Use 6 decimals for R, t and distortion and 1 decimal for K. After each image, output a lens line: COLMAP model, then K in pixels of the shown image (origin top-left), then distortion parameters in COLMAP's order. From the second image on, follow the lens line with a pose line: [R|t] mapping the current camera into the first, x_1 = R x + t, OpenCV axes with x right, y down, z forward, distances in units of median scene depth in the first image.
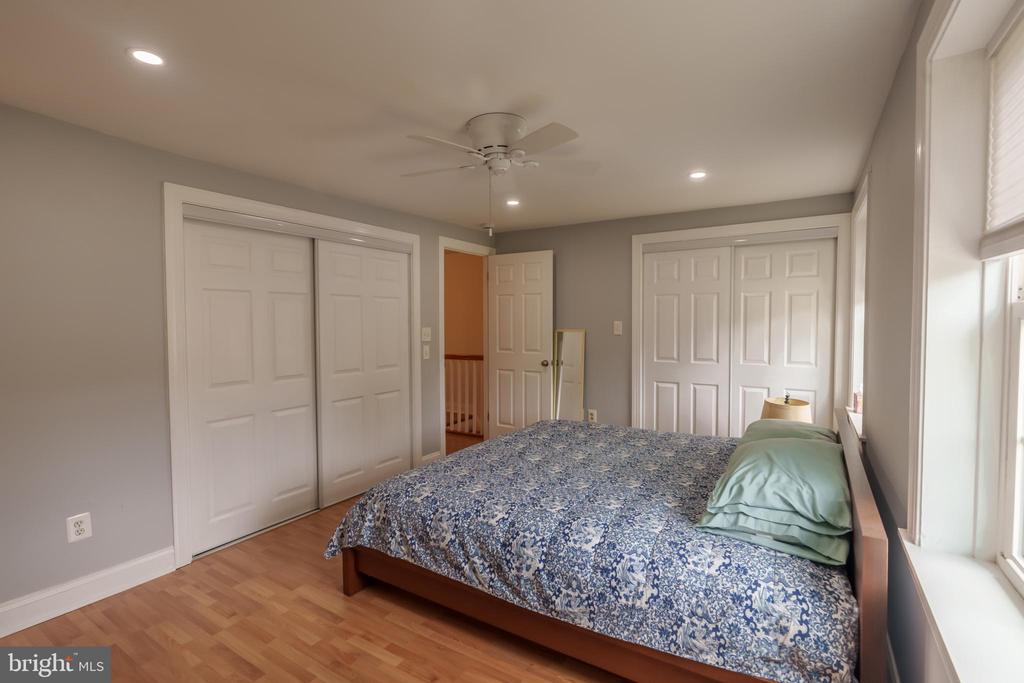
lens RADIAL K [[465.3, 0, 507.1], [0, 465.3, 339.2], [0, 0, 1]] dist [-0.003350, 0.000495]
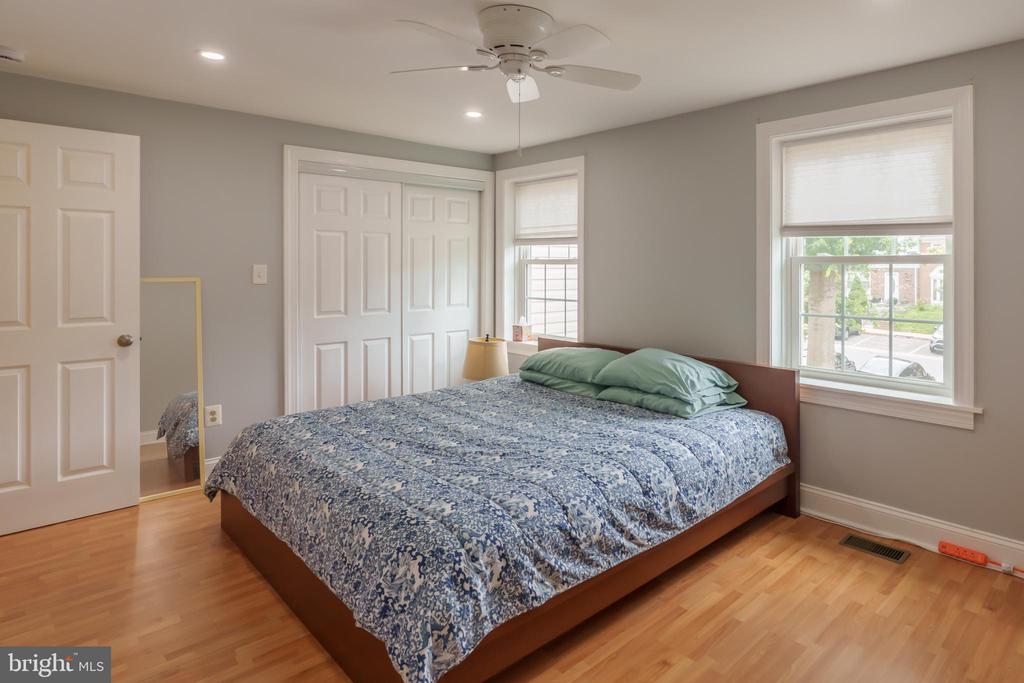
lens RADIAL K [[676.7, 0, 512.1], [0, 676.7, 267.5], [0, 0, 1]] dist [-0.002325, 0.000289]
pose [[0.213845, 0.002443, 0.976865, -1.216148], [0.034887, 0.999340, -0.010137, -0.020337], [-0.976244, 0.036247, 0.213618, 0.800468]]
